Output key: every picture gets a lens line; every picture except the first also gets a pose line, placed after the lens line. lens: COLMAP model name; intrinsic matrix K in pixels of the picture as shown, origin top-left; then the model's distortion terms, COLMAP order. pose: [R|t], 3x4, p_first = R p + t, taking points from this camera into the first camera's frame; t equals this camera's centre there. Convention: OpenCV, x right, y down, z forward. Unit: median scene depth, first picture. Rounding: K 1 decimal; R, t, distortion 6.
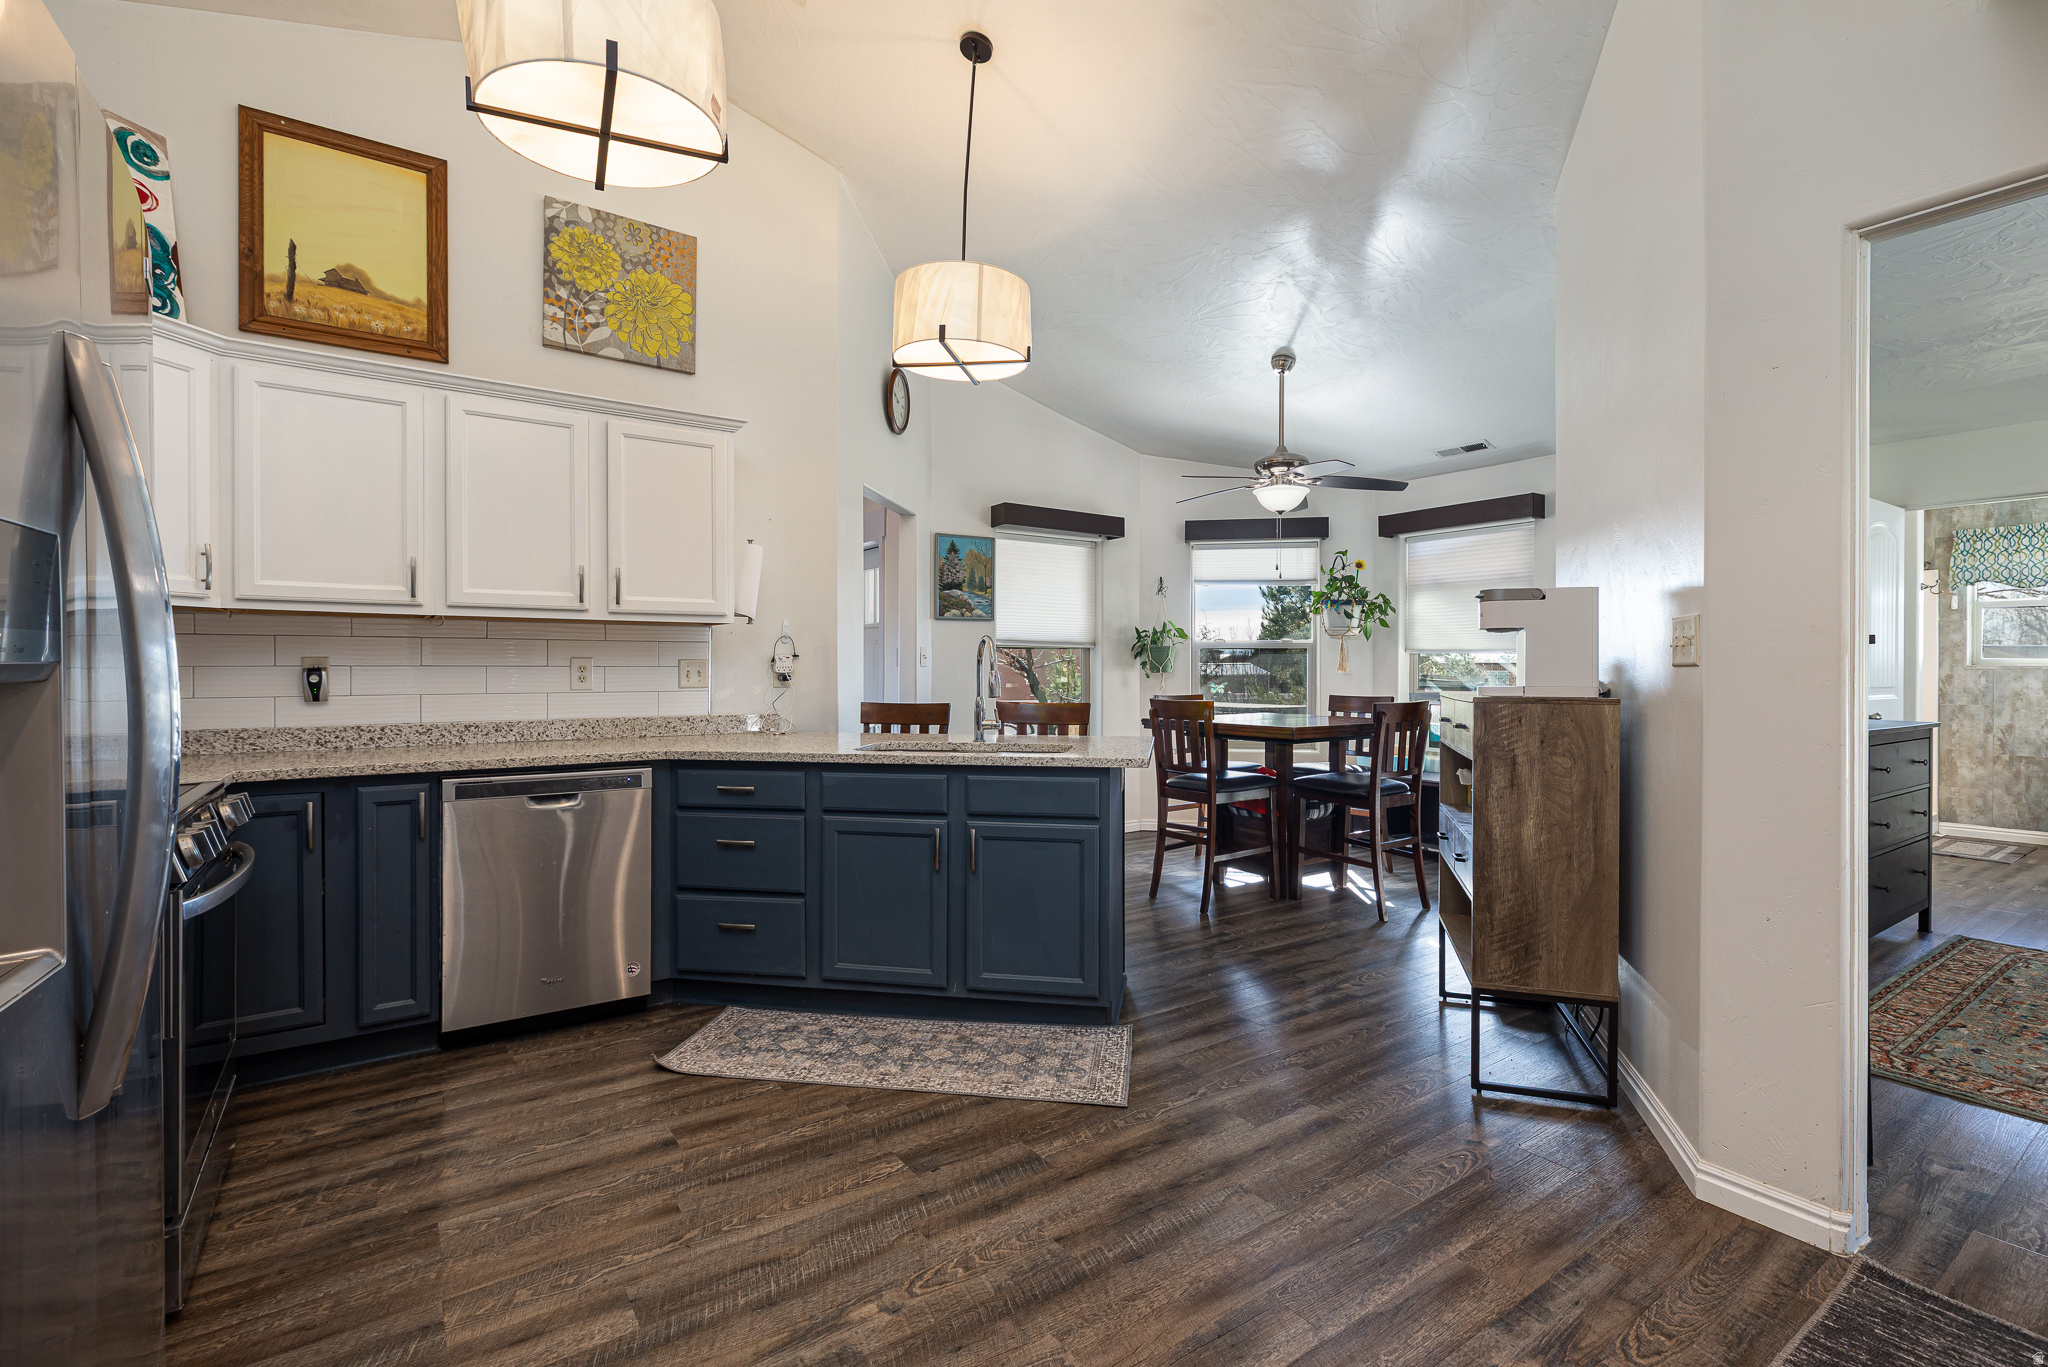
lens RADIAL K [[923.7, 0, 1019.0], [0, 923.7, 671.7], [0, 0, 1]] dist [0.004833, -0.001883]
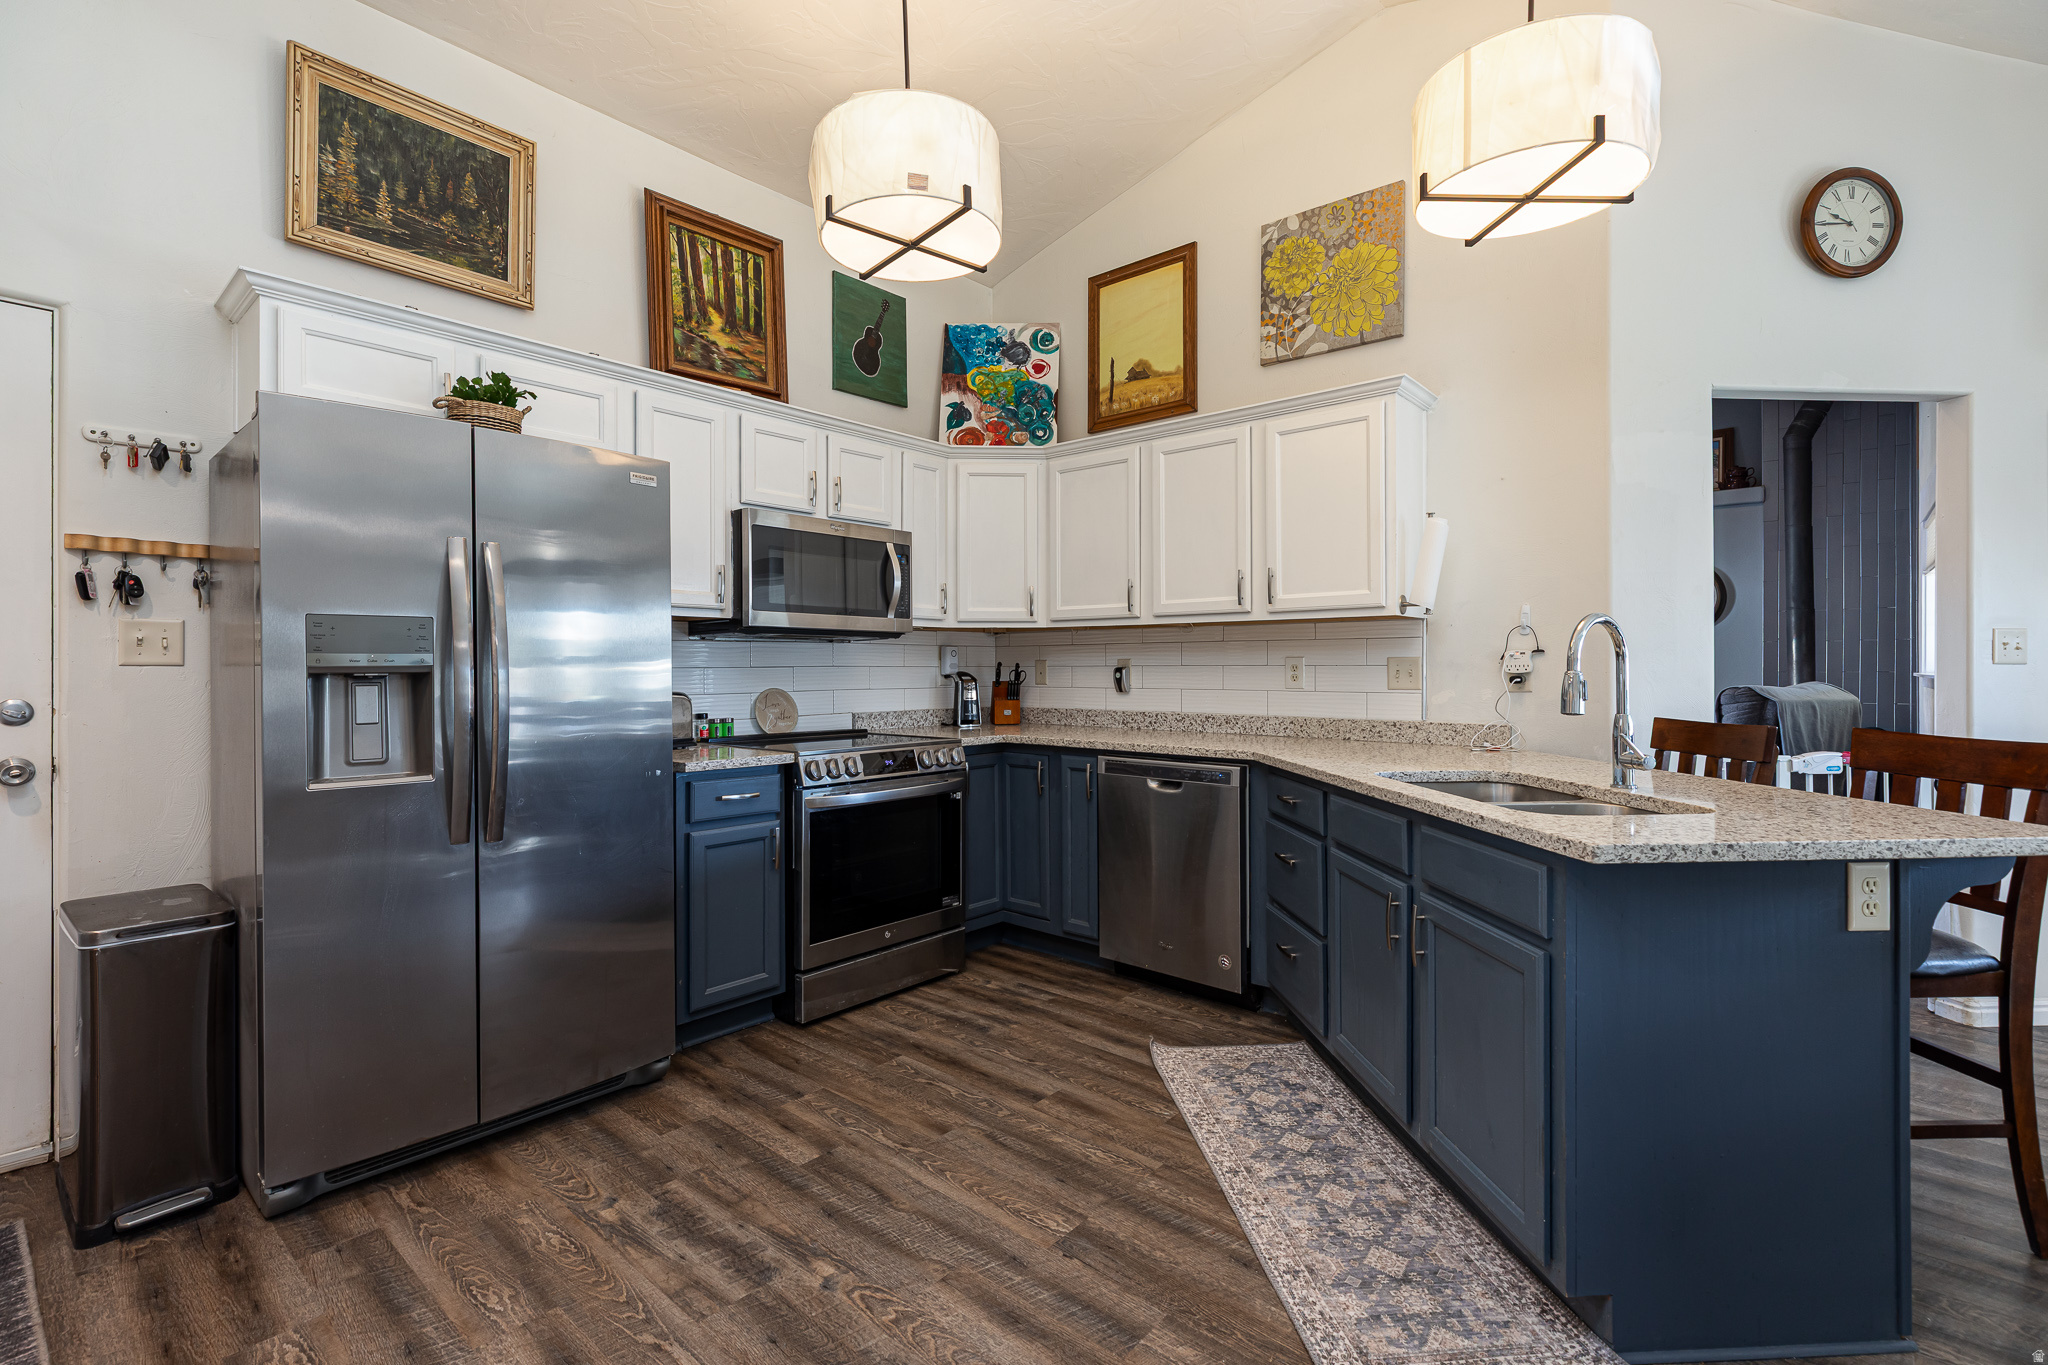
lens RADIAL K [[923.7, 0, 1026.3], [0, 923.7, 668.5], [0, 0, 1]] dist [0.004833, -0.001883]
pose [[0.244090, 0.000811, -0.969752, 0.627730], [-0.002542, 0.999997, 0.000196, -0.002973], [0.969749, 0.002417, 0.244091, 0.651240]]
